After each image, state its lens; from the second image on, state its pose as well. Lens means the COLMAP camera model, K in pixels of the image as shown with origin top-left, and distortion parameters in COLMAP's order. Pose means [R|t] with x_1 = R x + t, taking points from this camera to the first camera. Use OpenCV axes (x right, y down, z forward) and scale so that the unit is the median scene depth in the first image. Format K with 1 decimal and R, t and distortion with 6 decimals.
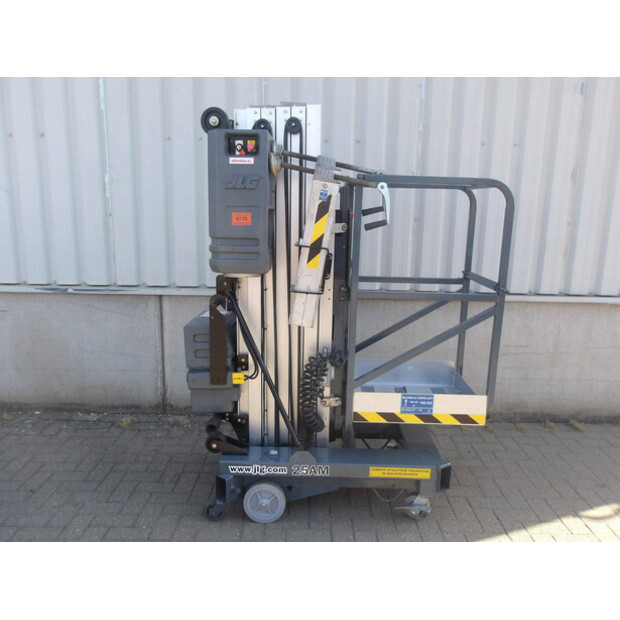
lens RADIAL K [[507.0, 0, 308.8], [0, 507.0, 309.6], [0, 0, 1]] dist [0.005463, -0.000627]
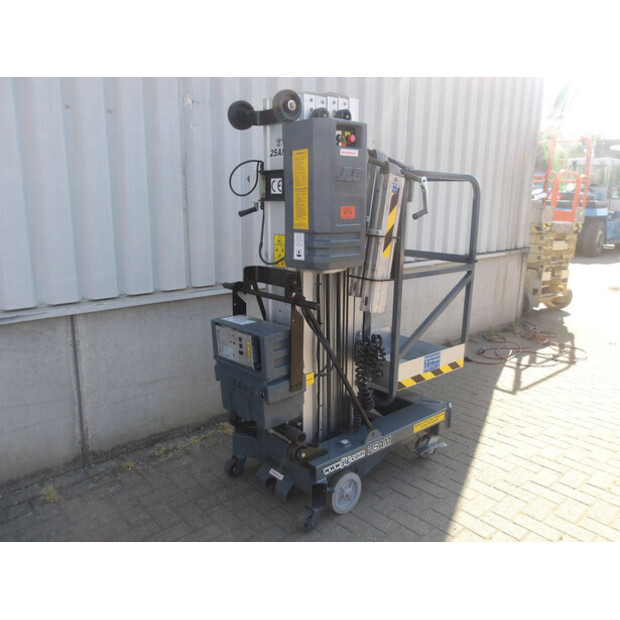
lens RADIAL K [[507.0, 0, 308.8], [0, 507.0, 311.5], [0, 0, 1]] dist [0.005463, -0.000627]
pose [[0.741060, -0.159633, 0.652187, -0.749647], [0.134401, 0.986935, 0.088852, -0.076831], [-0.657850, 0.021810, 0.752833, 0.278374]]
